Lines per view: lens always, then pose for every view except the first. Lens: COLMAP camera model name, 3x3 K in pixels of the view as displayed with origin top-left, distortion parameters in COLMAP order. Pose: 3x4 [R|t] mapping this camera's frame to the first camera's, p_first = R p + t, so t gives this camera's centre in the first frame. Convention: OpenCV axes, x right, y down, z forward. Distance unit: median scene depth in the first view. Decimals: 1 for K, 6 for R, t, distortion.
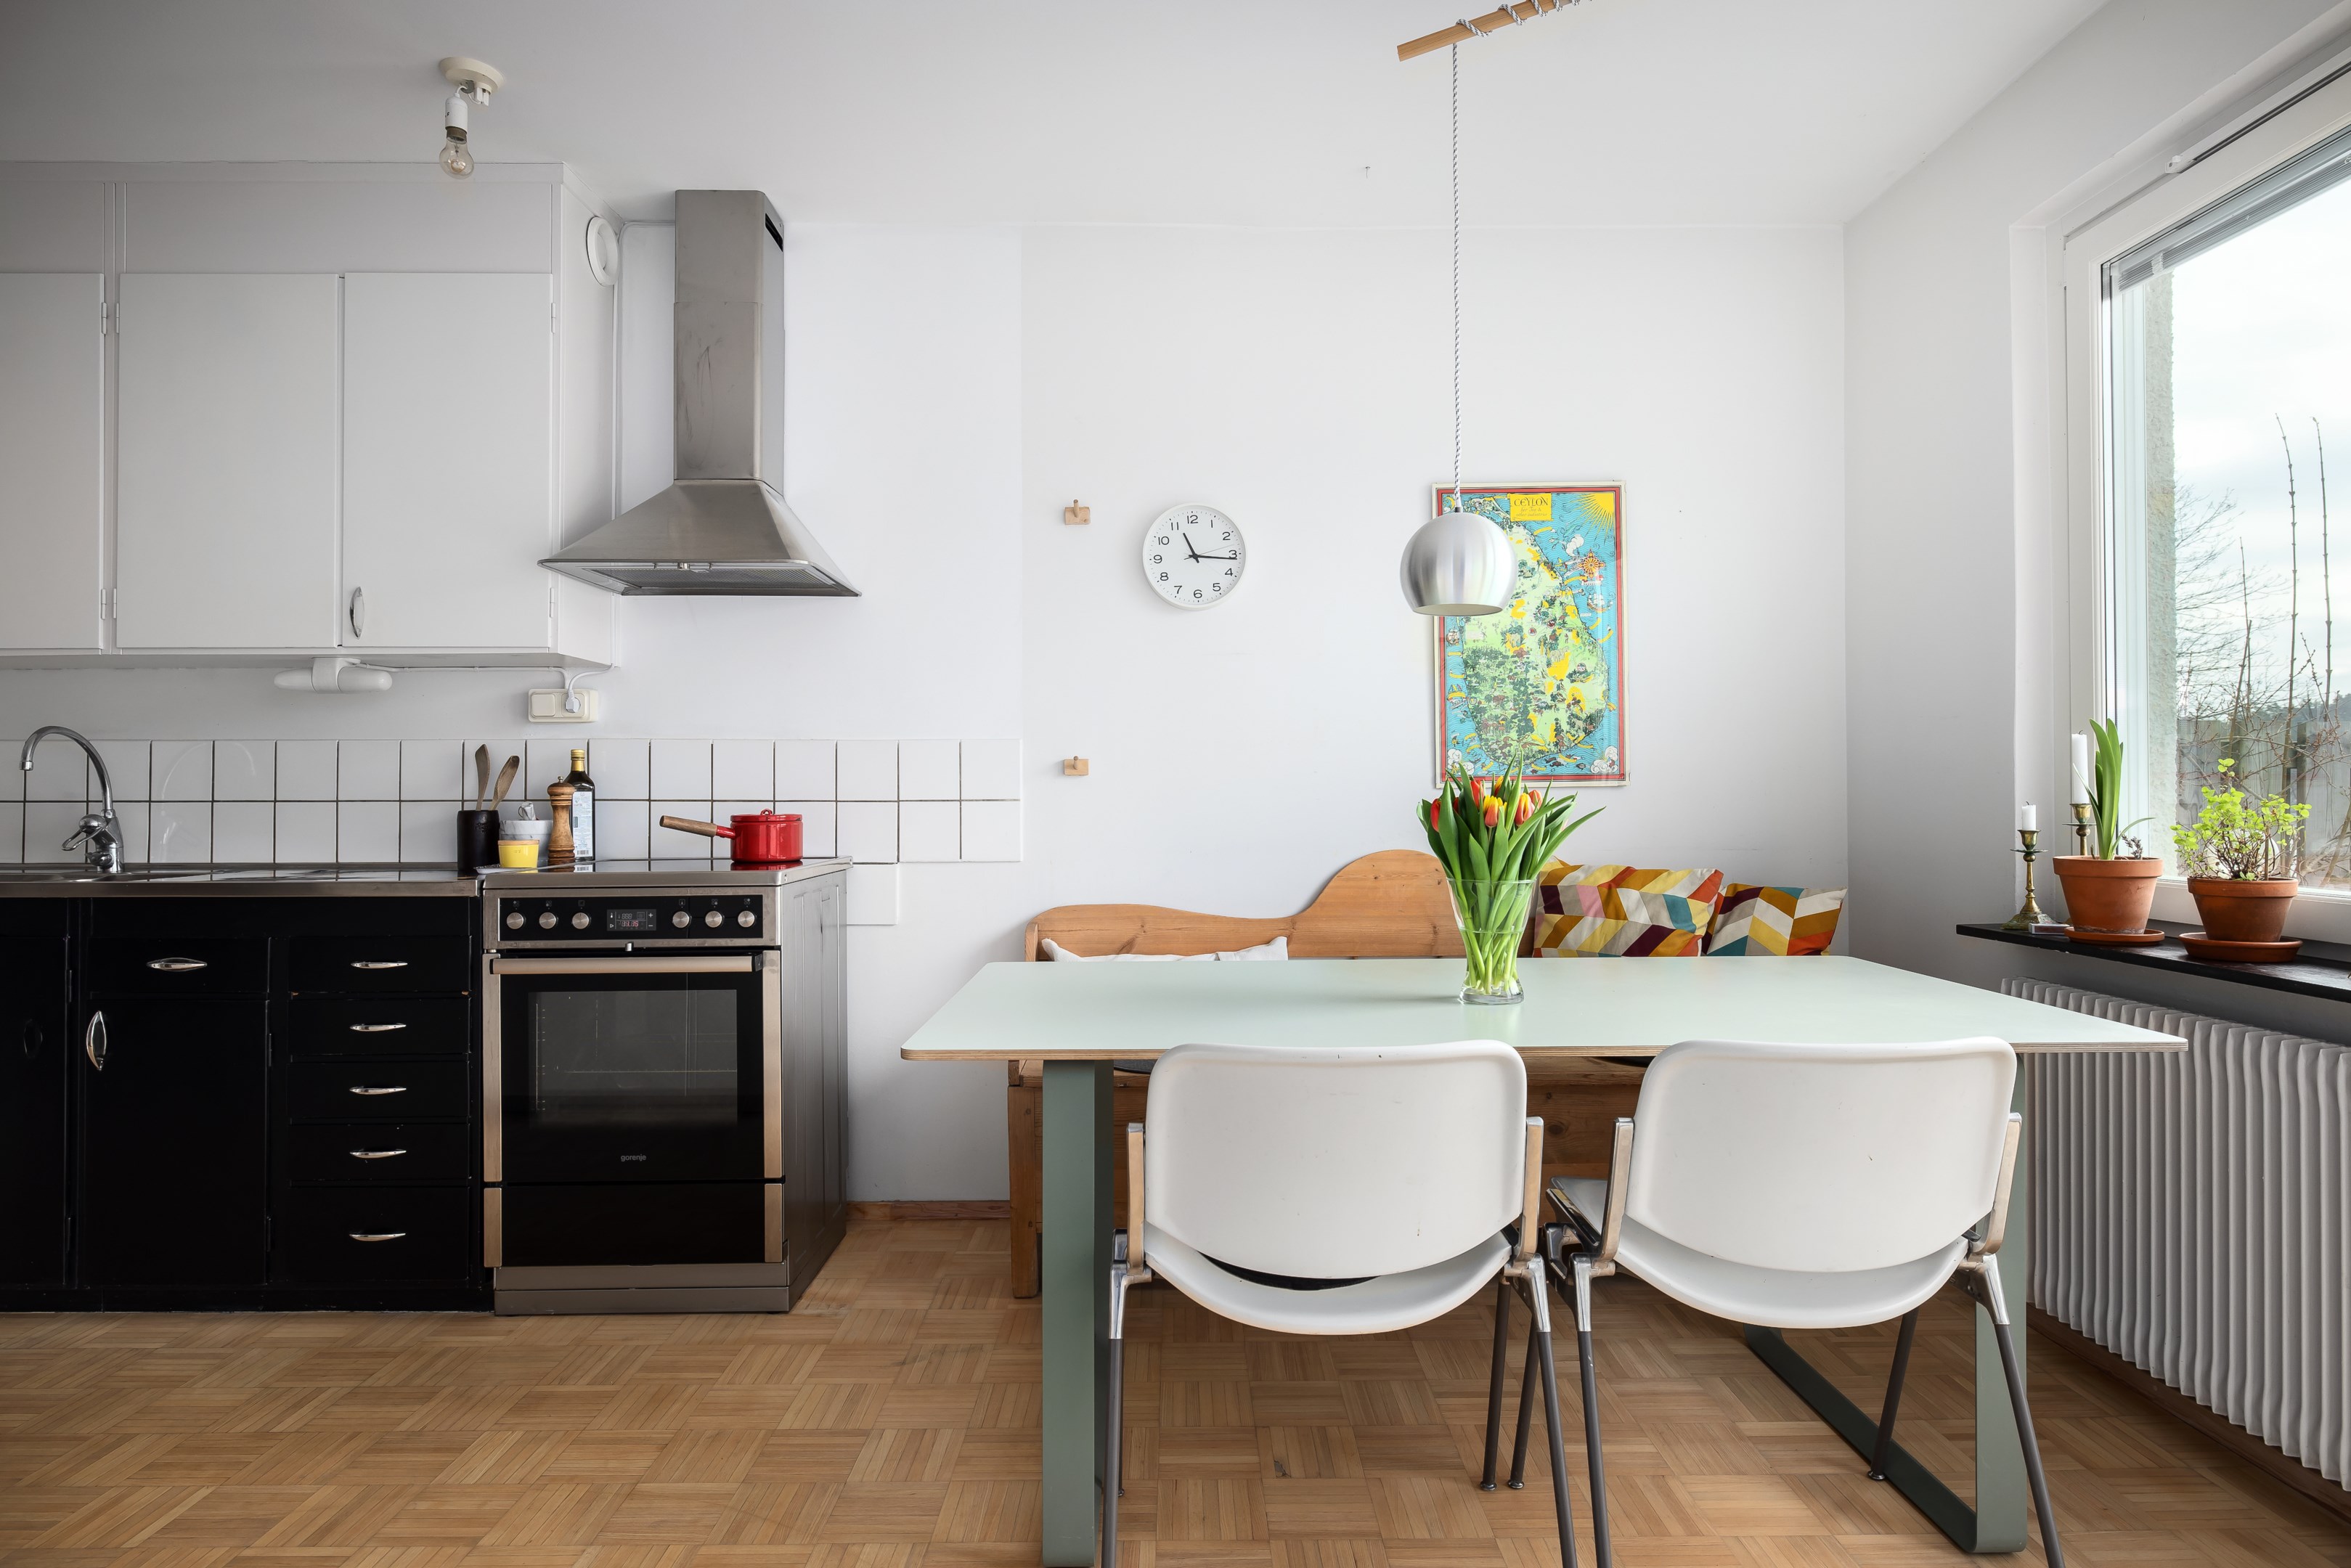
lens RADIAL K [[1221.1, 0, 1179.1], [0, 1221.1, 780.5], [0, 0, 1]] dist [-0.005346, -0.000887]
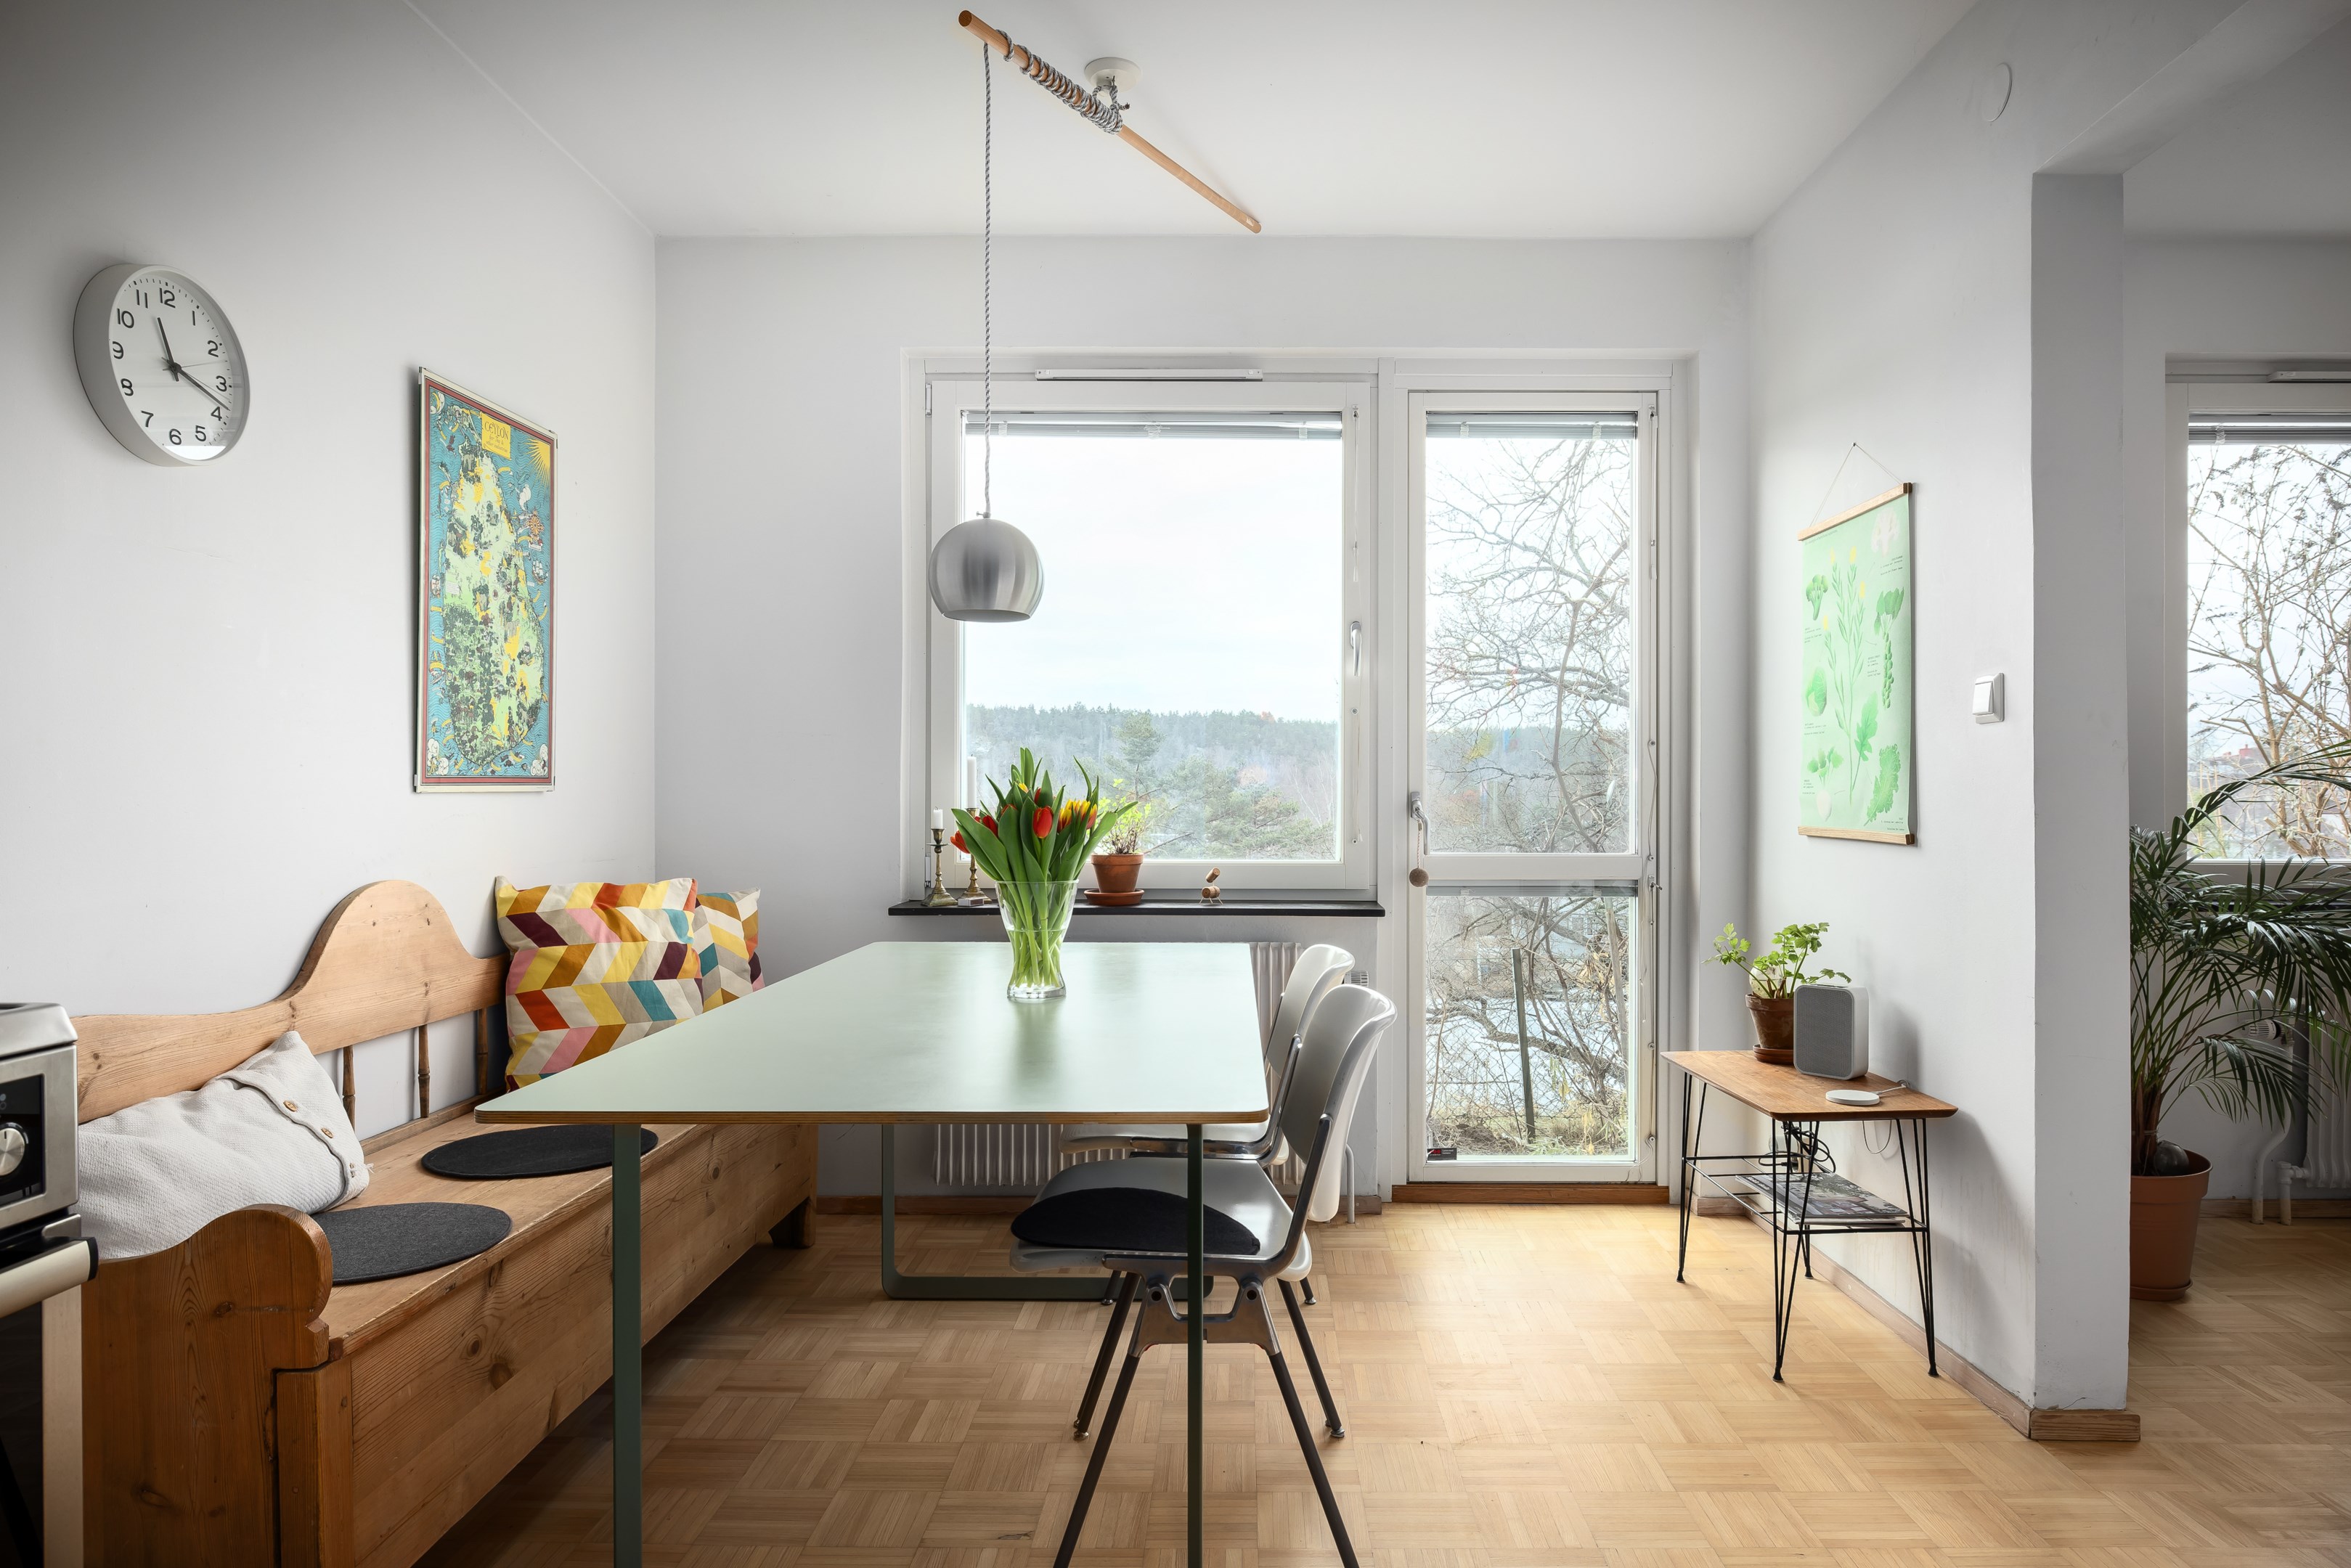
lens RADIAL K [[1400.2, 0, 1192.2], [0, 1400.2, 795.1], [0, 0, 1]] dist [-0.005567, 0.001416]
pose [[0.037322, 0.005377, 0.999289, -0.596142], [-0.009750, 0.999940, -0.005017, 0.007585], [-0.999256, -0.009556, 0.037372, 0.515092]]
